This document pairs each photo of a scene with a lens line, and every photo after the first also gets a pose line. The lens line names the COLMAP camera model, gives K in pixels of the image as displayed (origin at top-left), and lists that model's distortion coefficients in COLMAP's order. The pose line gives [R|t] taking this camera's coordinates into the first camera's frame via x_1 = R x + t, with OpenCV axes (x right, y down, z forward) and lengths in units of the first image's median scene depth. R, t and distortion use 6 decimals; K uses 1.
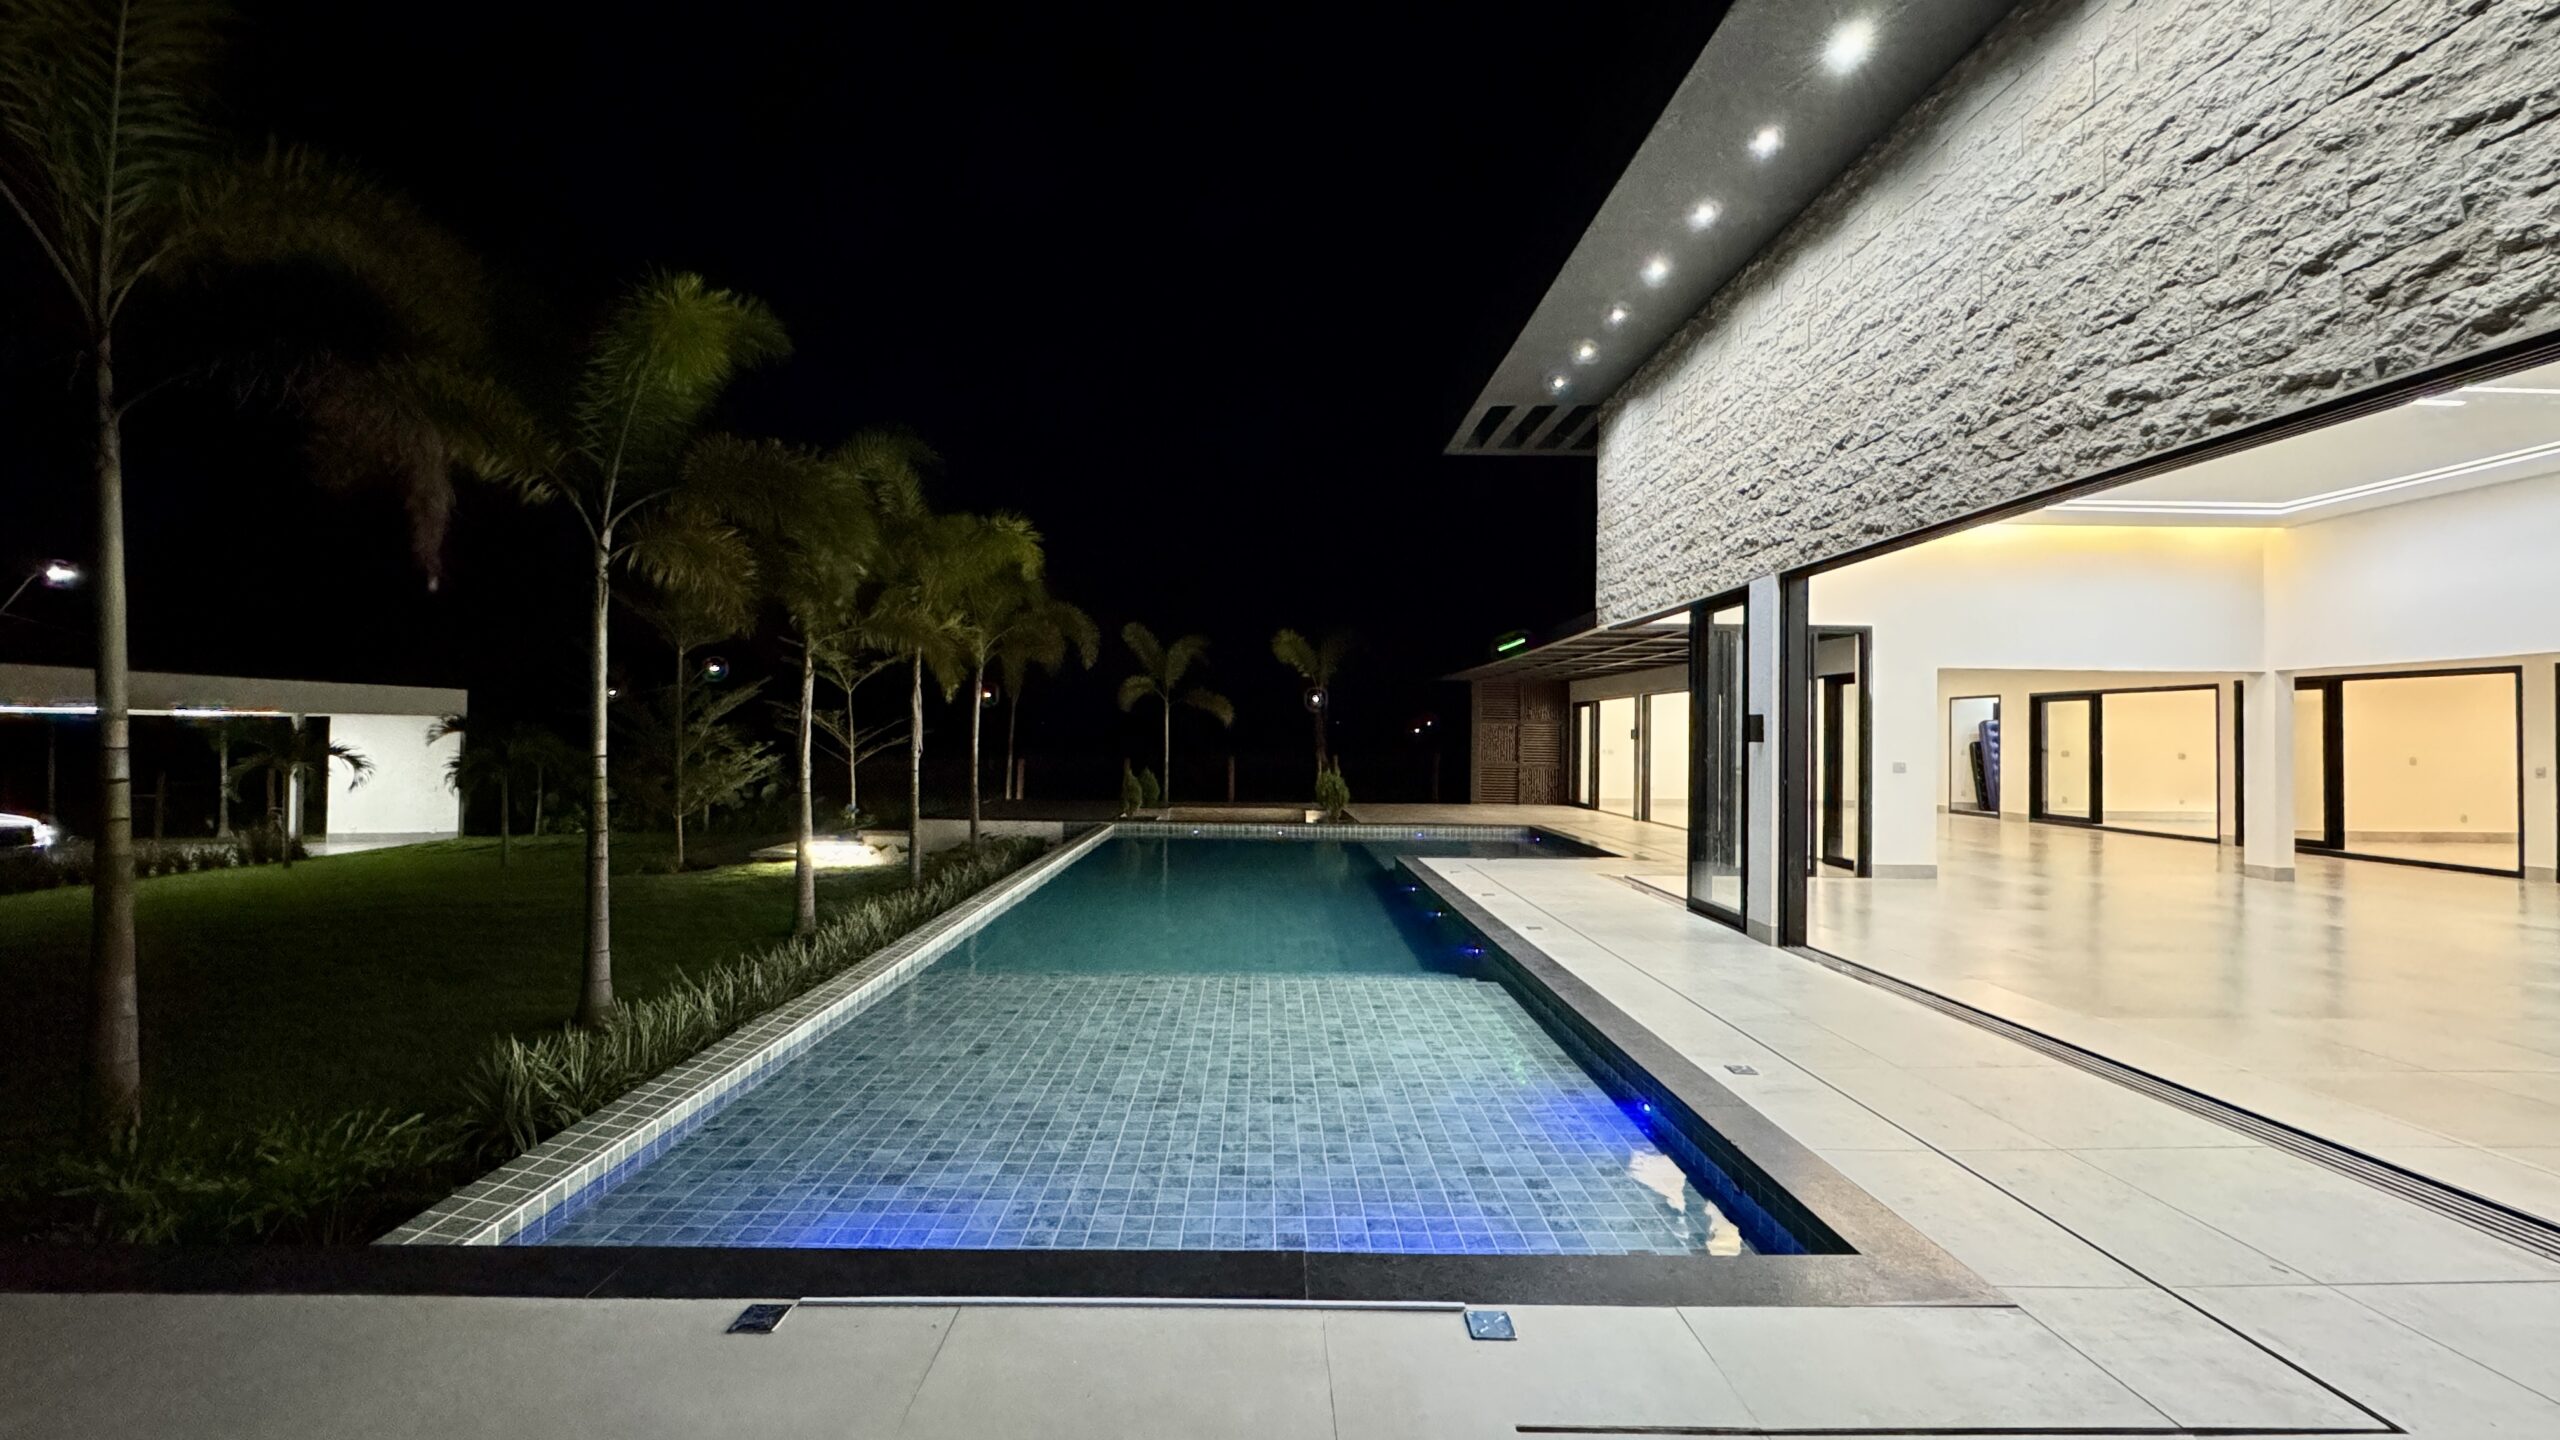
lens RADIAL K [[1030.3, 0, 1288.7], [0, 1030.3, 718.5], [0, 0, 1]] dist [-0.003945, -0.000657]
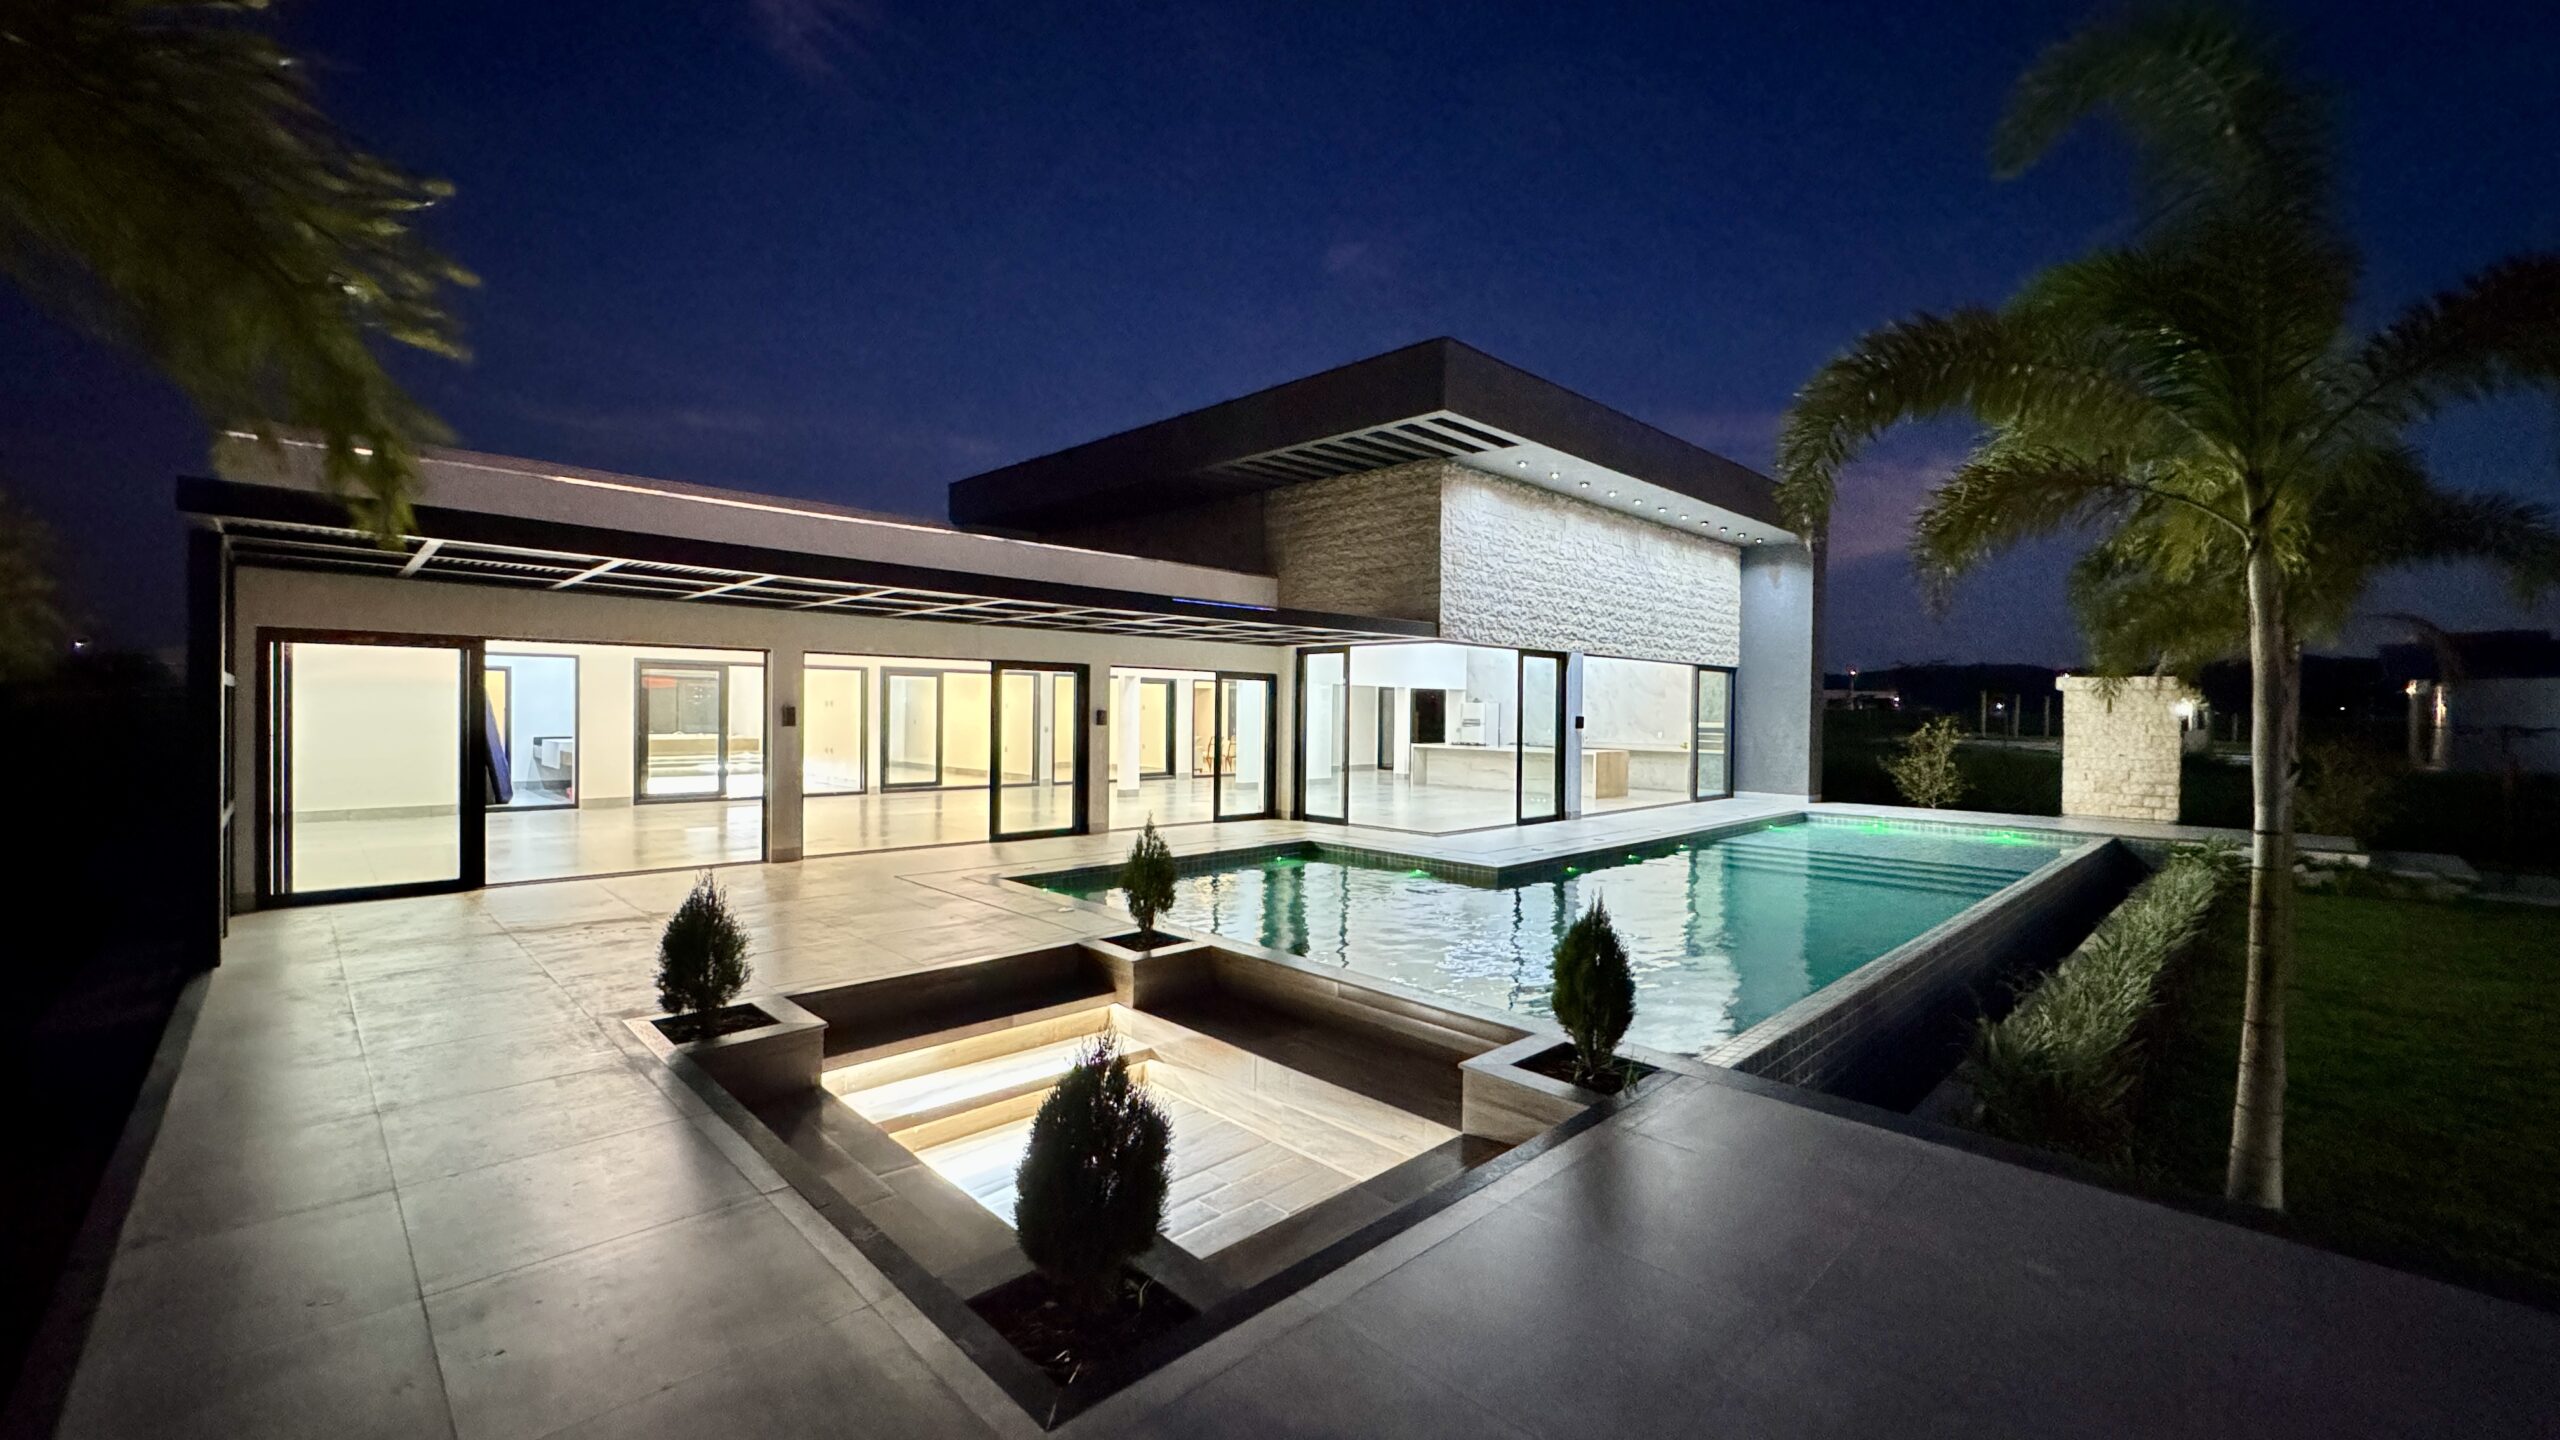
lens RADIAL K [[1023.7, 0, 1279.8], [0, 1023.7, 719.8], [0, 0, 1]] dist [-0.000980, 0.000596]
pose [[-0.687288, -0.023806, 0.725995, -0.868291], [-0.026894, 0.999612, 0.007318, 0.007212], [-0.725887, -0.014495, -0.687661, 3.763872]]
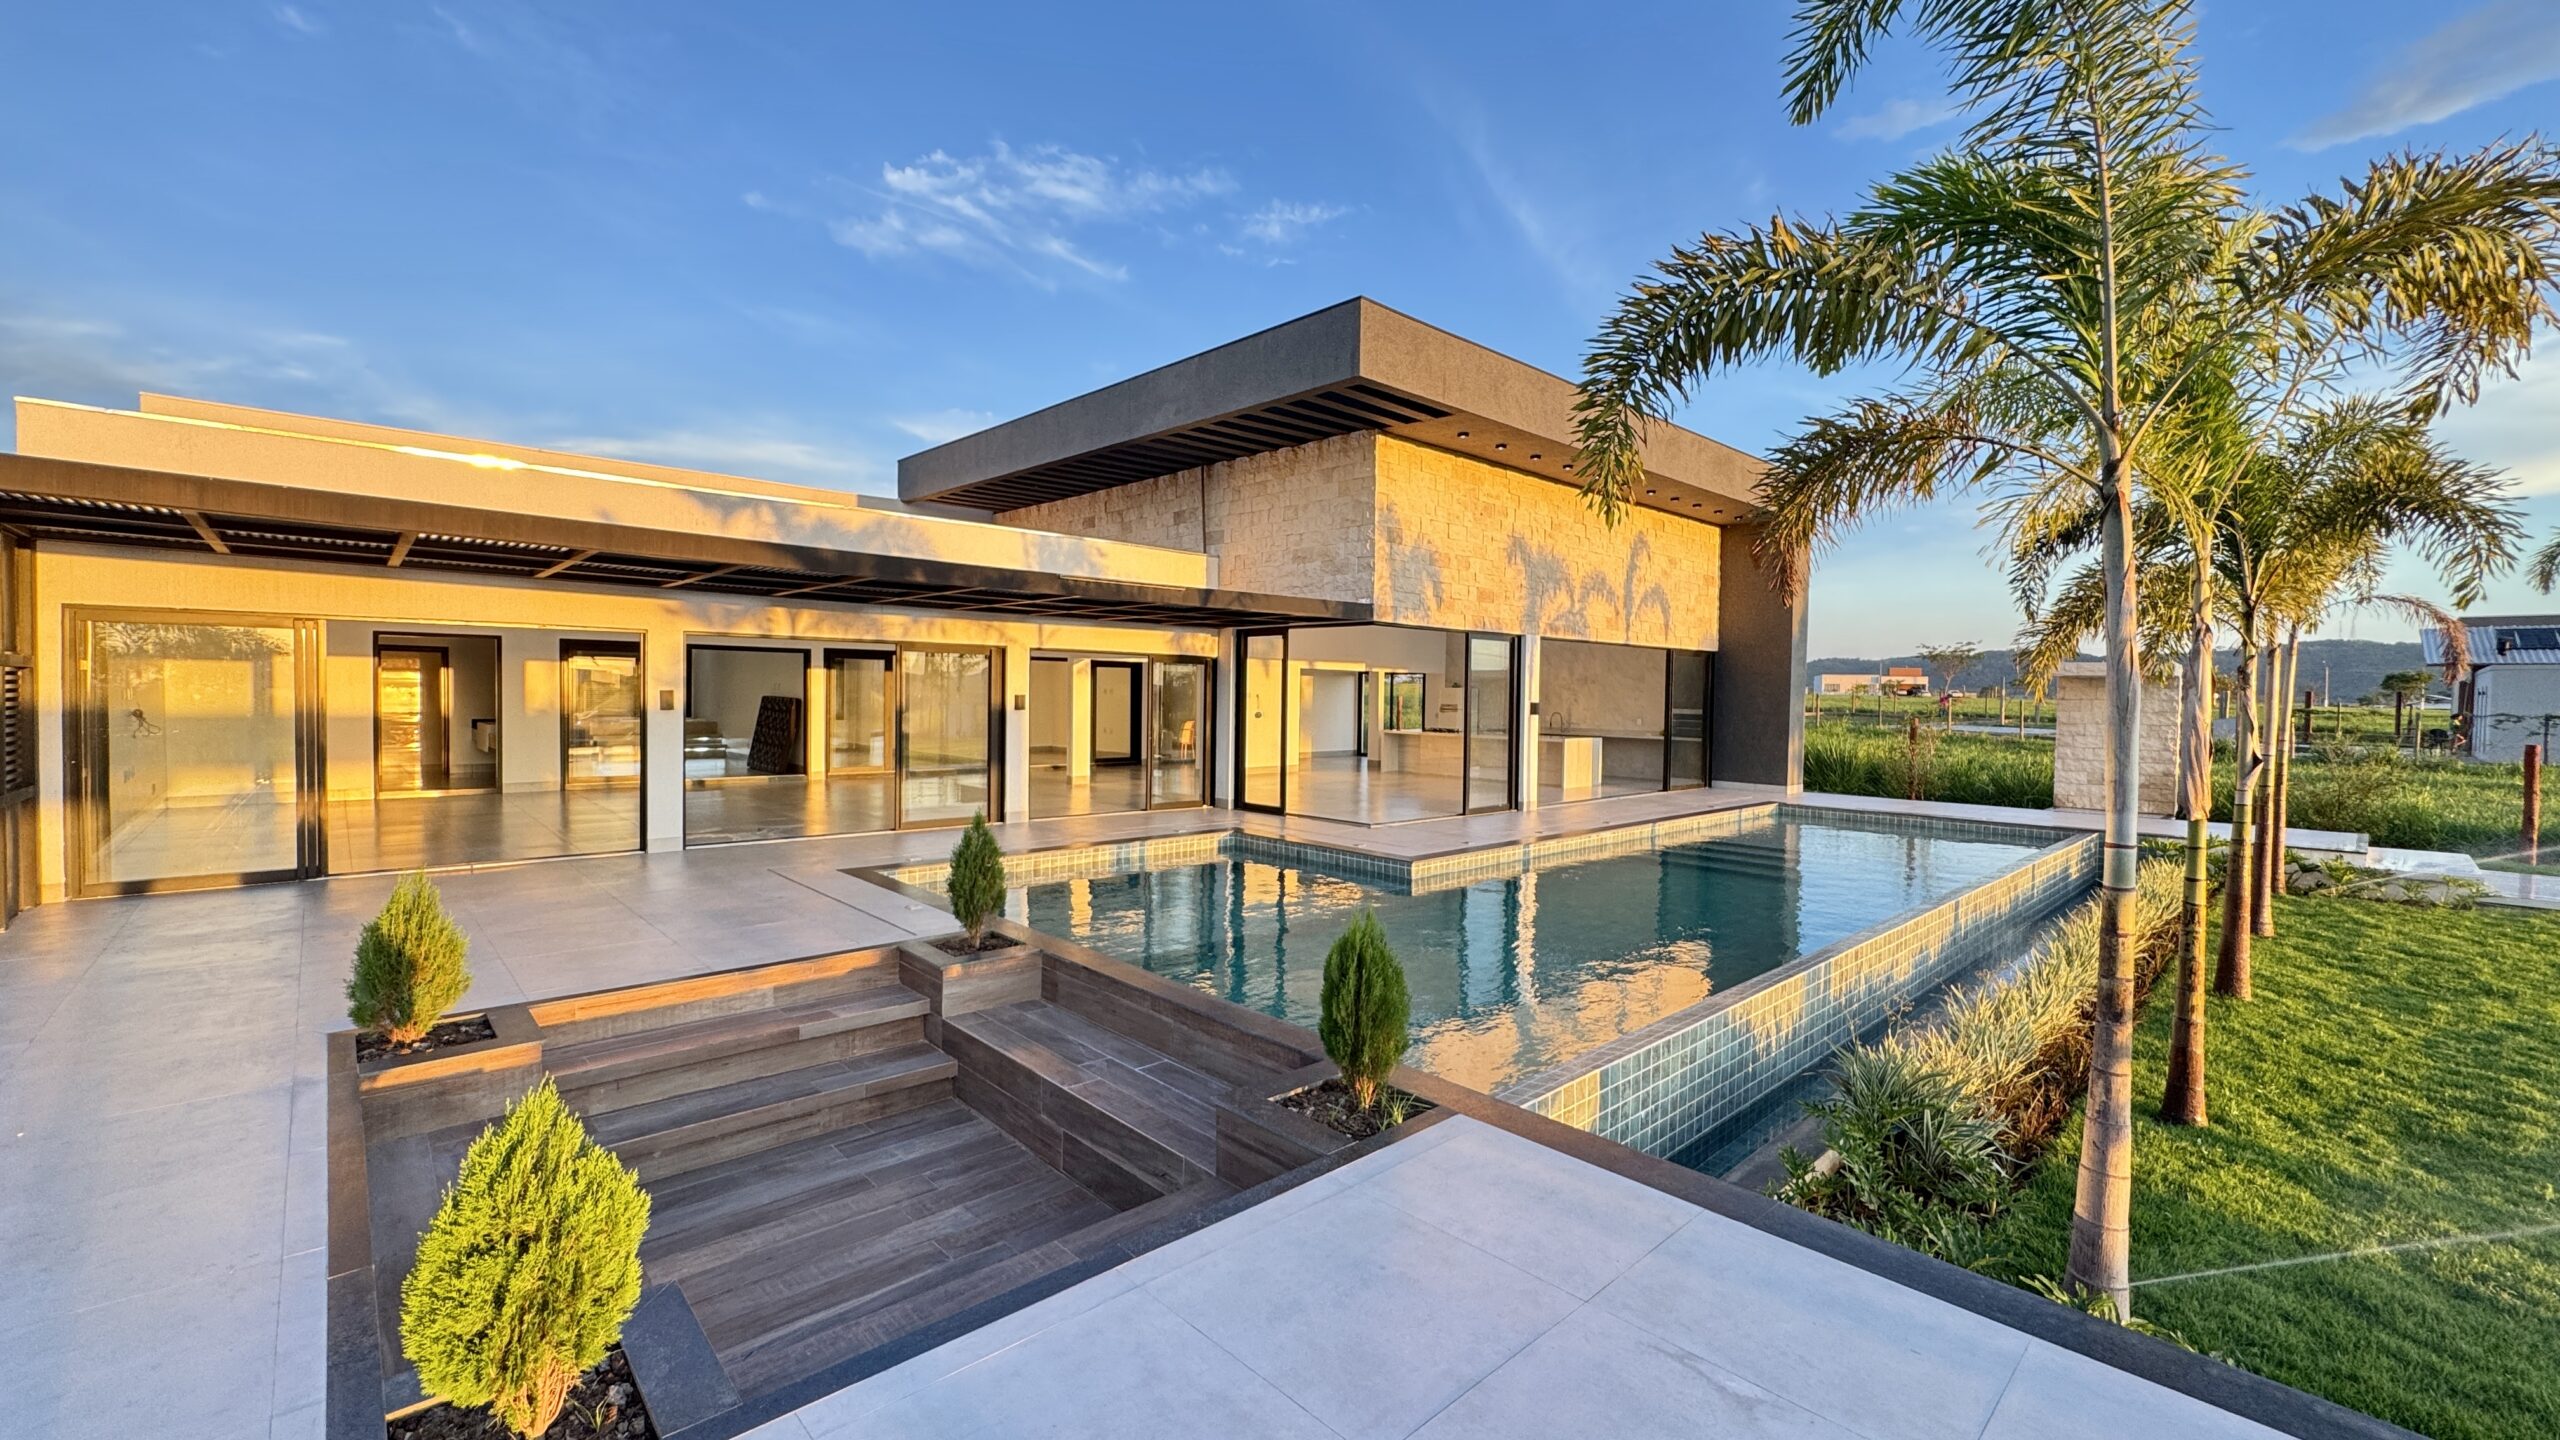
lens RADIAL K [[1030.7, 0, 1273.6], [0, 1030.7, 719.1], [0, 0, 1]] dist [-0.003021, -0.000328]
pose [[-0.667549, -0.036891, 0.743651, -0.941066], [-0.029718, 0.999296, 0.022896, -0.000690], [-0.743972, -0.006815, -0.668176, 3.547688]]
